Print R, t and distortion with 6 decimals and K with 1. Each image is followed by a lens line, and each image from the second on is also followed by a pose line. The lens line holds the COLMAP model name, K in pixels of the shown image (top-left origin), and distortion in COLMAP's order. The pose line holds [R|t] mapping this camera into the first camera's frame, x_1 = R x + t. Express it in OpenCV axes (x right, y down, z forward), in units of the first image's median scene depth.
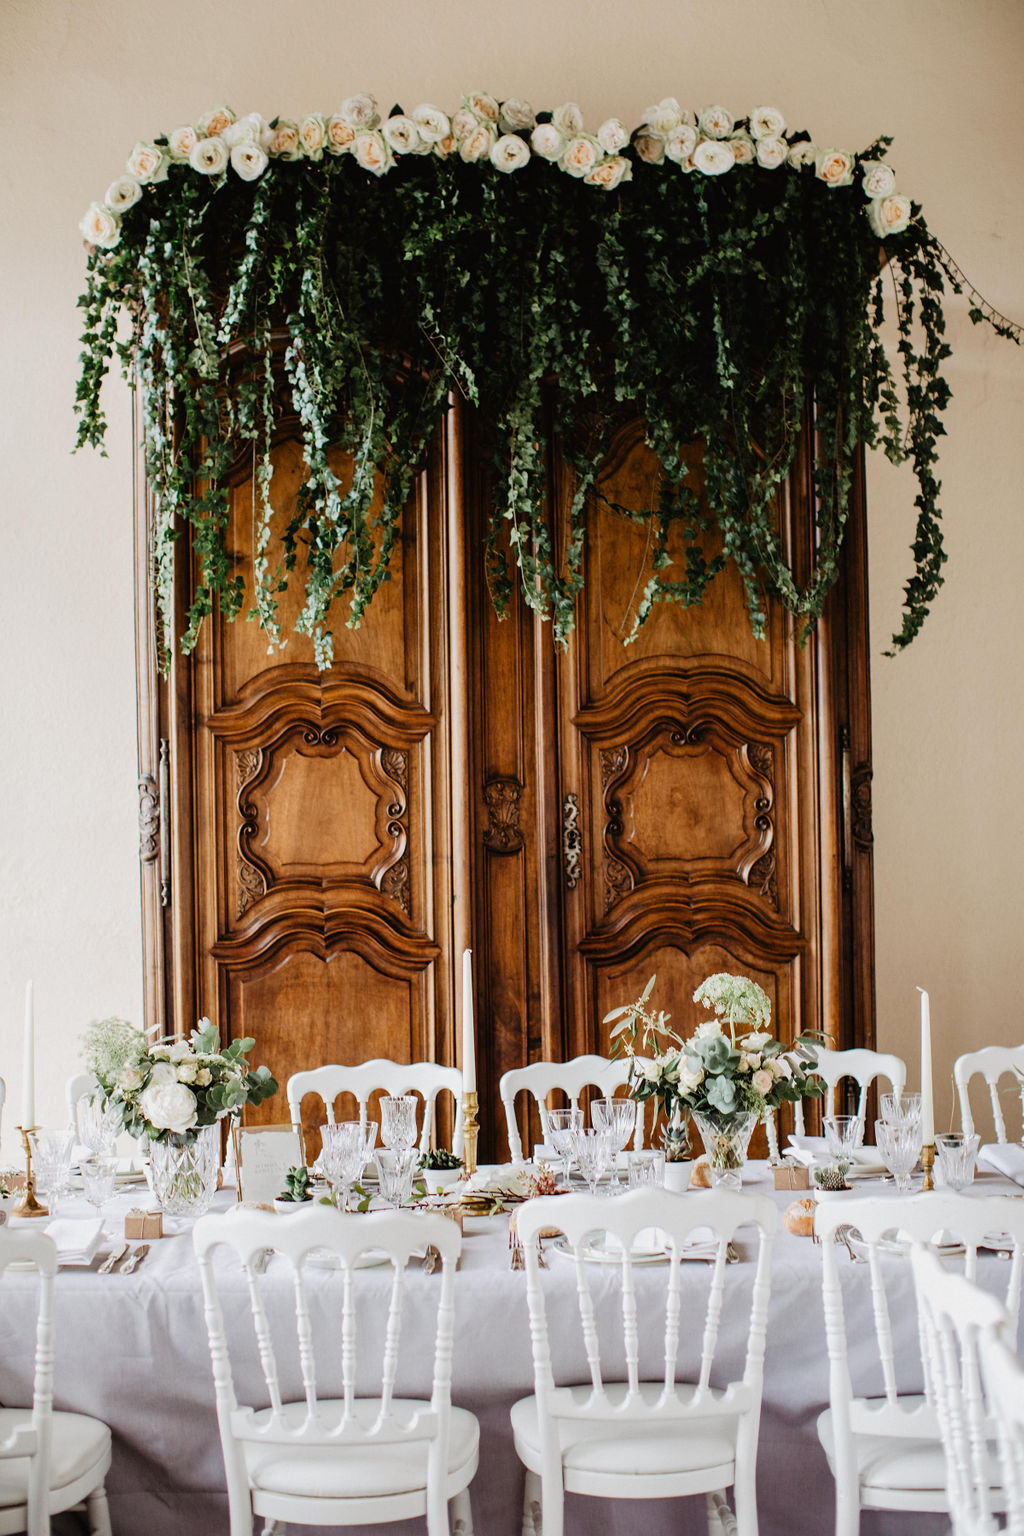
lens RADIAL K [[2185.7, 0, 512.0], [0, 2185.7, 768.3], [0, 0, 1]] dist [-0.000022, 0.000000]
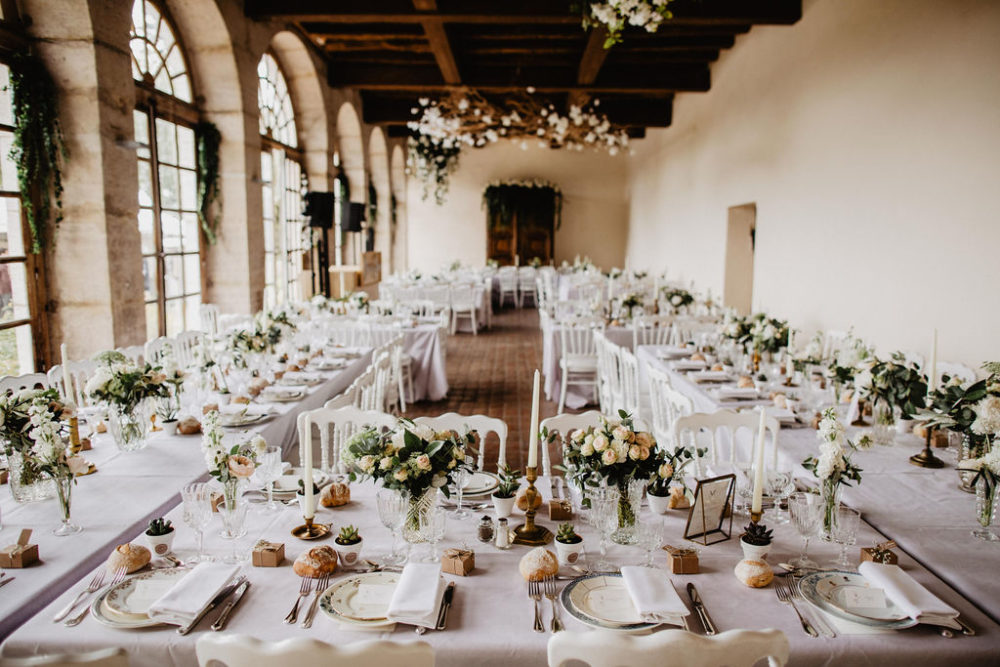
lens RADIAL K [[687.0, 0, 502.5], [0, 687.0, 334.4], [0, 0, 1]] dist [-0.037536, -0.001214]
pose [[0.999280, 0.026495, -0.027158, 0.017097], [-0.022492, 0.990128, 0.138350, -0.012832], [0.030556, -0.137639, 0.990011, -2.454559]]
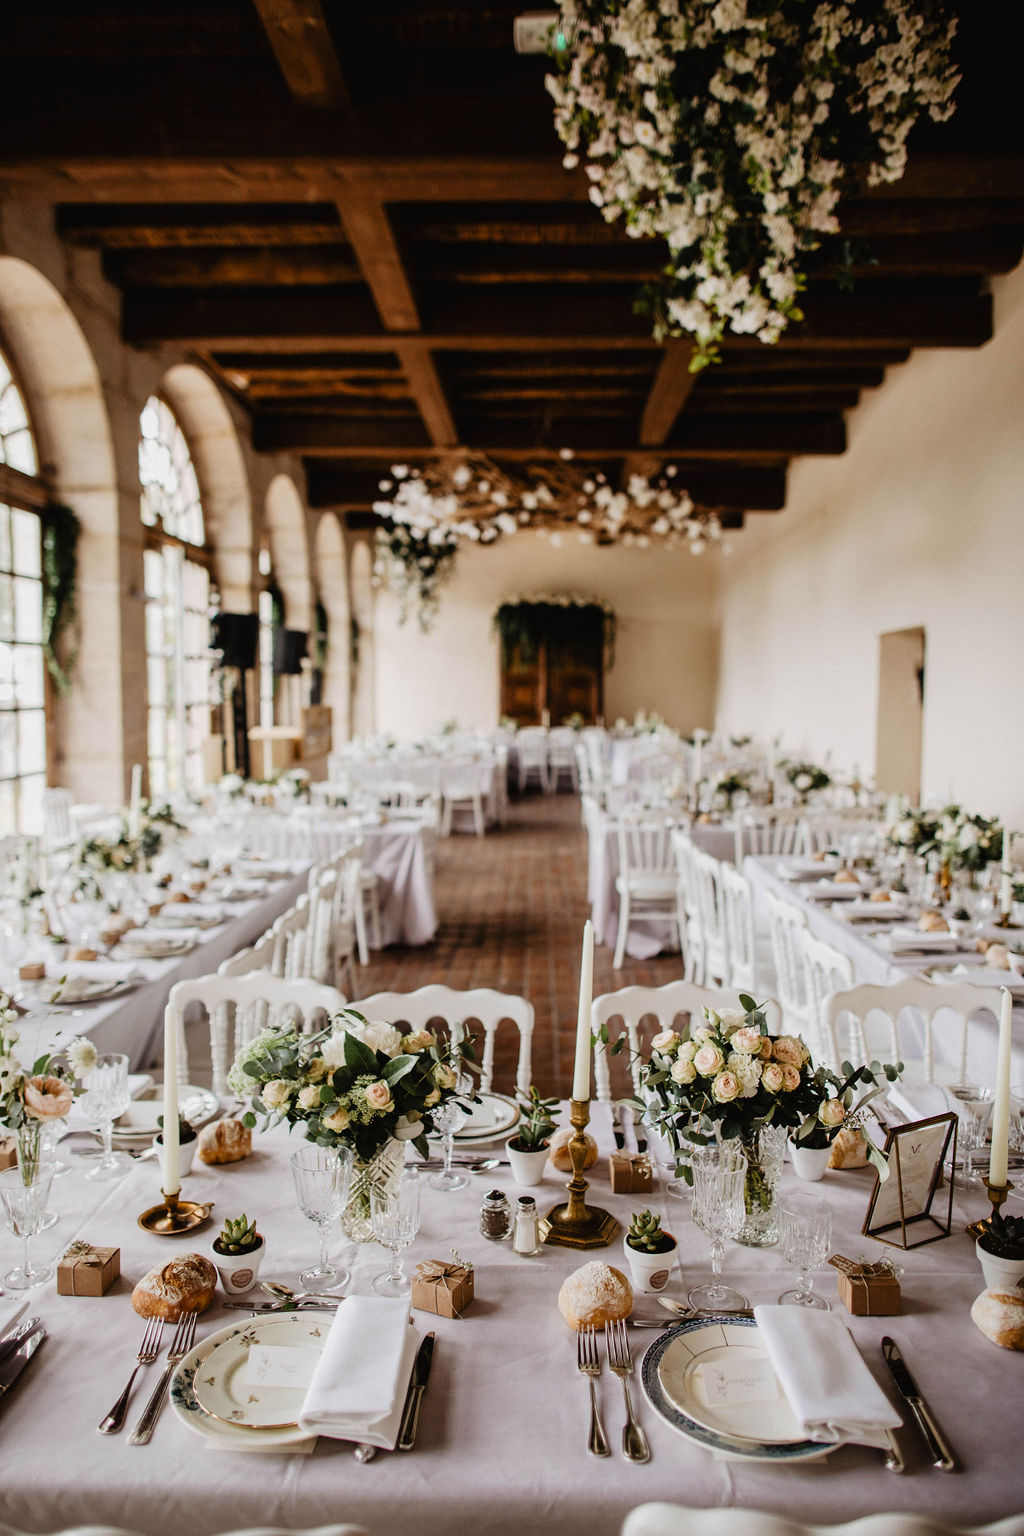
lens RADIAL K [[1055.3, 0, 512.0], [0, 1055.3, 771.2], [0, 0, 1]] dist [-0.037536, -0.001214]
pose [[0.998979, 0.021845, -0.039538, 0.014840], [-0.018566, 0.996502, 0.081481, -0.011813], [0.041179, -0.080664, 0.995890, -2.394734]]
